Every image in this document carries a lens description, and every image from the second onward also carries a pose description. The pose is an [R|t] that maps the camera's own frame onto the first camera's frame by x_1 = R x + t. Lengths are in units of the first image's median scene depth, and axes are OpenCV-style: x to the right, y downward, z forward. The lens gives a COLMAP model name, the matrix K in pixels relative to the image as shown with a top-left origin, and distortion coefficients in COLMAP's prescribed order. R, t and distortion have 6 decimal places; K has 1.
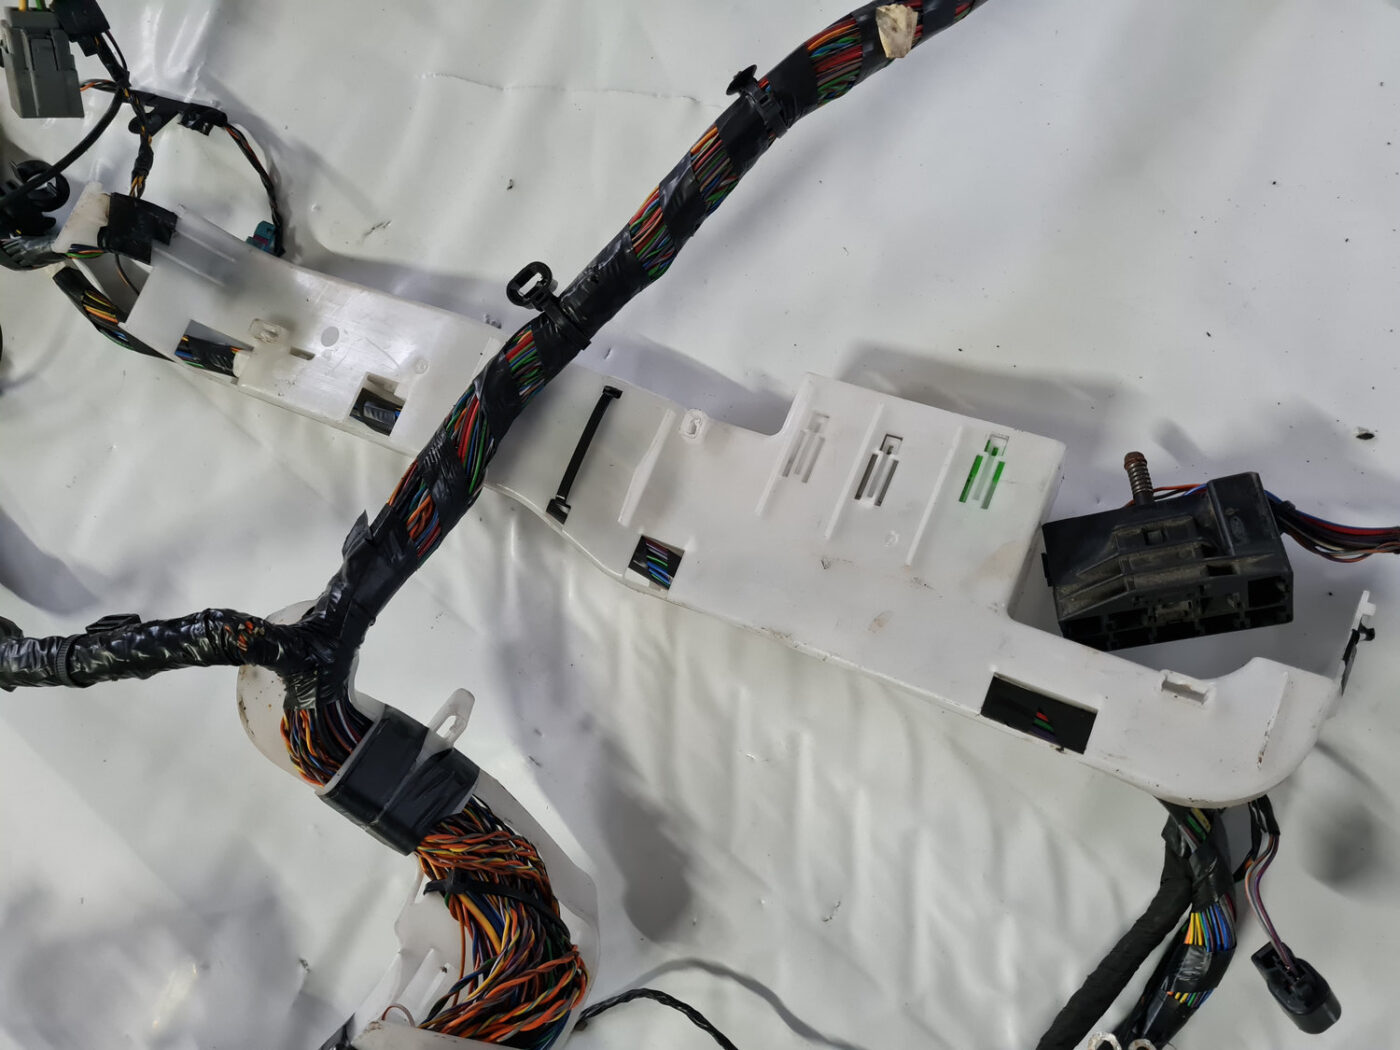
lens RADIAL K [[1053.2, 0, 701.4], [0, 1053.2, 527.9], [0, 0, 1]] dist [0.034740, -0.070581]
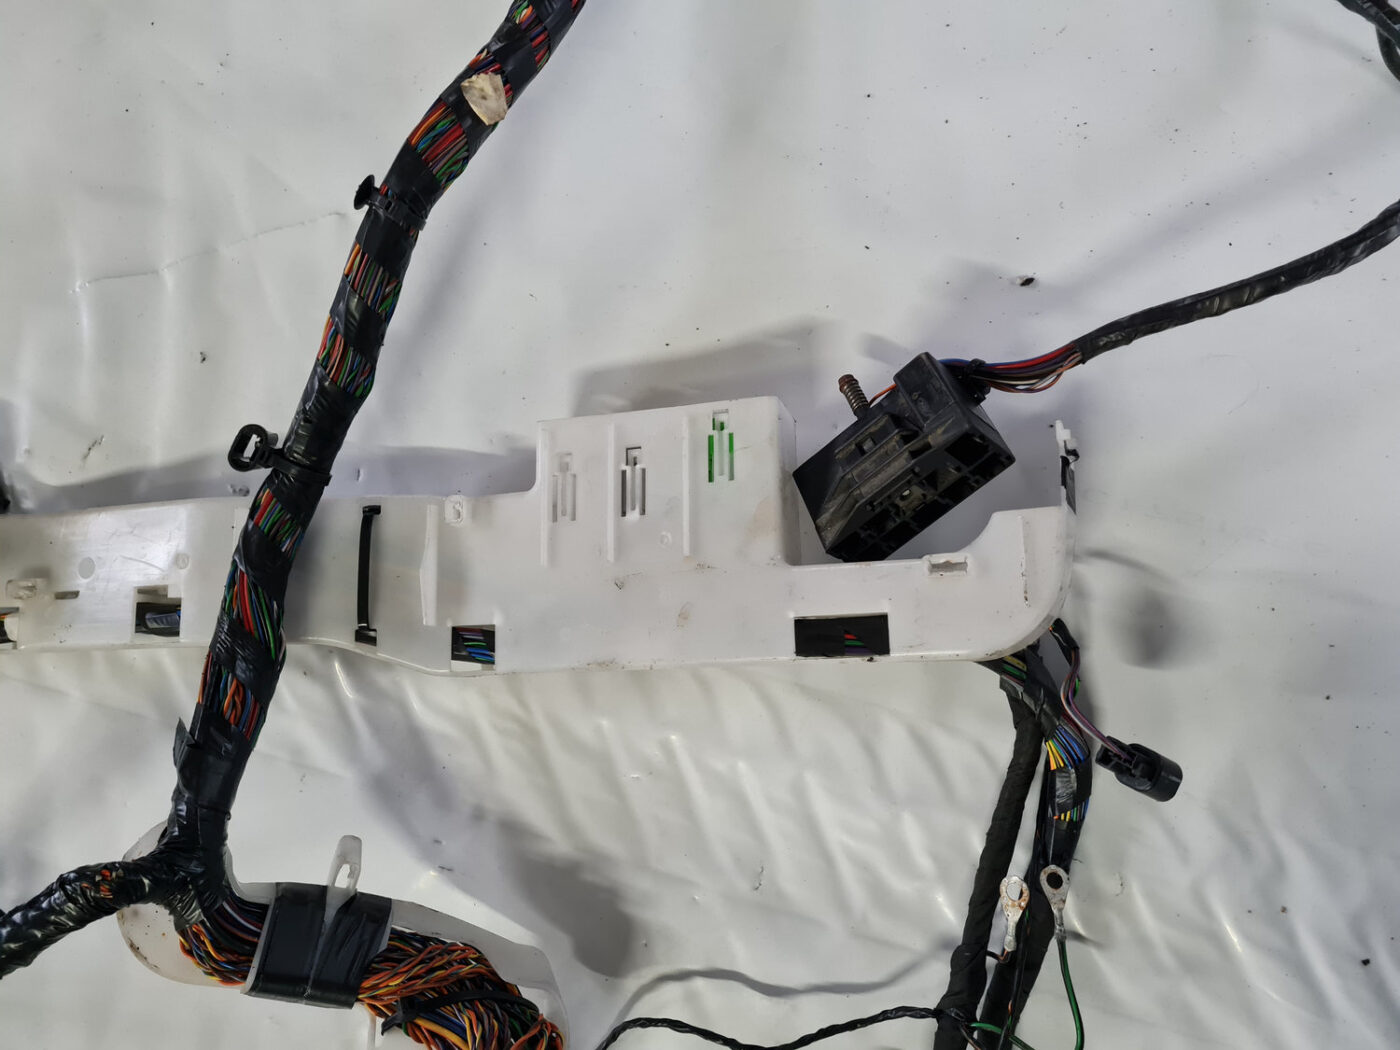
lens RADIAL K [[1065.7, 0, 700.0], [0, 1065.7, 525.0], [0, 0, 1]] dist [-0.007543, 0.000017]
pose [[0.912365, -0.393475, 0.112990, 0.092106], [0.394331, 0.918836, 0.015623, -0.005569], [-0.109966, 0.030302, 0.993473, -0.076493]]
